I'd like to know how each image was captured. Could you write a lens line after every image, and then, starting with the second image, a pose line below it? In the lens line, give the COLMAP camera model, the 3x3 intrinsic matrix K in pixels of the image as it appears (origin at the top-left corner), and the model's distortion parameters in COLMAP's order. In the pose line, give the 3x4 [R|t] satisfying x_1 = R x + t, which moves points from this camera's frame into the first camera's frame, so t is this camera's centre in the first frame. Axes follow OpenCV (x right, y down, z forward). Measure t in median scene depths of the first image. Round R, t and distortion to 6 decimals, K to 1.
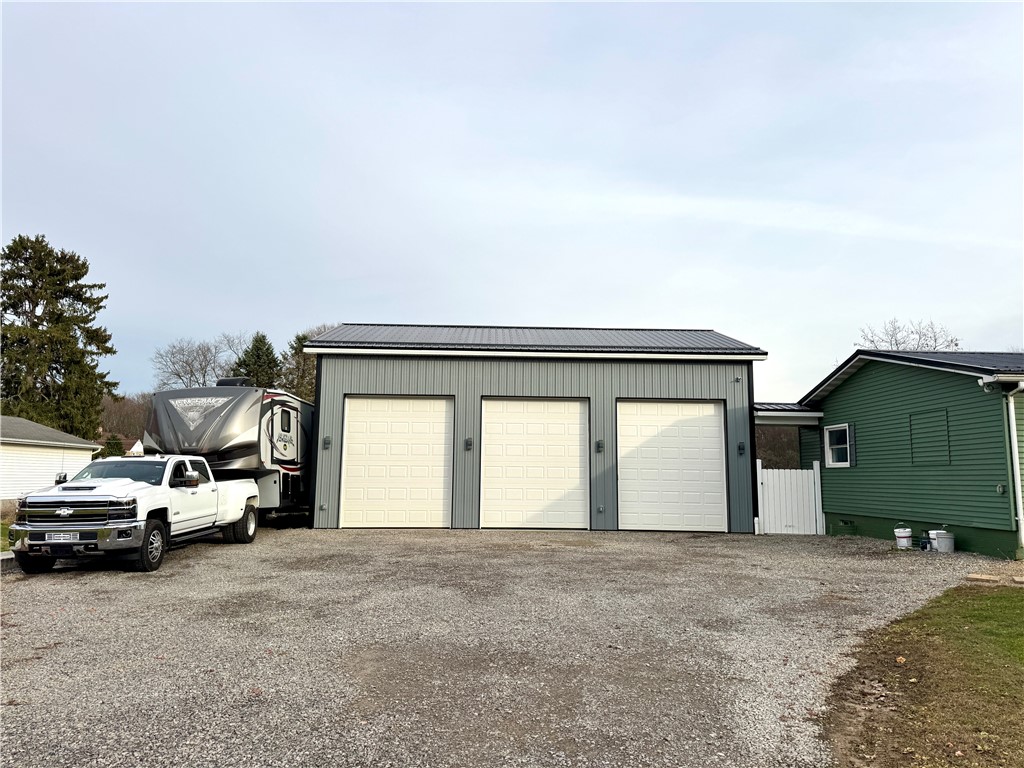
lens RADIAL K [[698.0, 0, 512.0], [0, 698.0, 384.0], [0, 0, 1]] dist [0.080501, 0.000084]
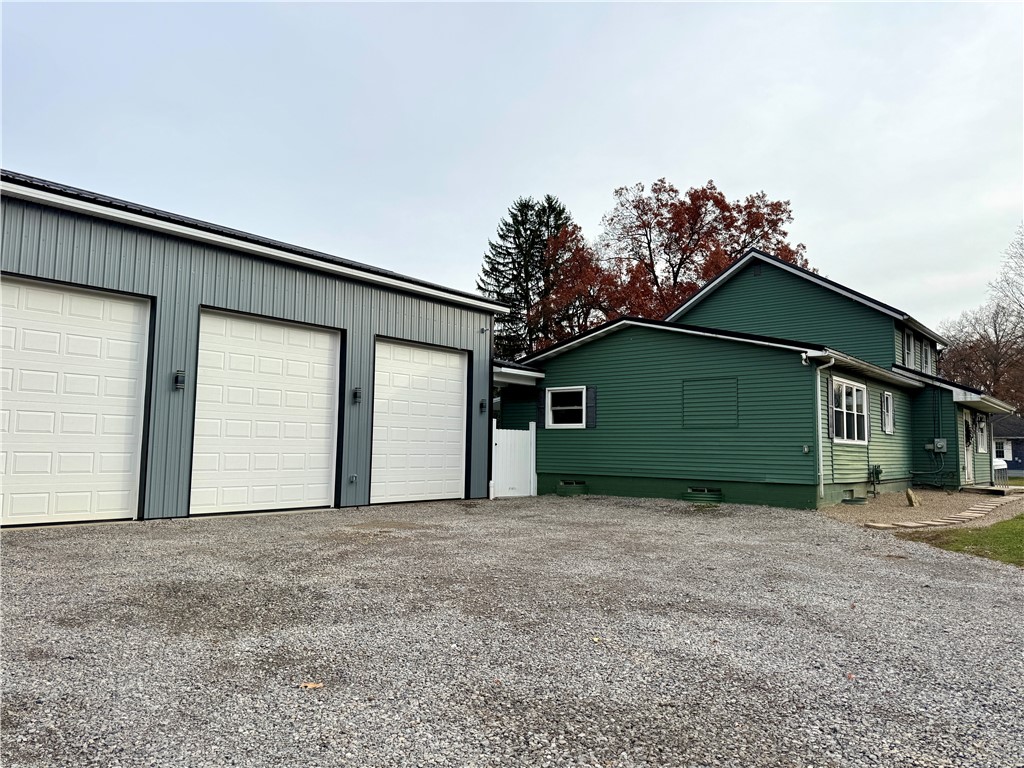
lens RADIAL K [[698.0, 0, 512.0], [0, 698.0, 384.0], [0, 0, 1]] dist [0.080501, 0.000084]
pose [[0.697289, 0.067013, 0.713651, -0.296887], [-0.105359, 0.994388, 0.009569, 0.051280], [-0.709004, -0.081862, 0.700436, 0.352198]]
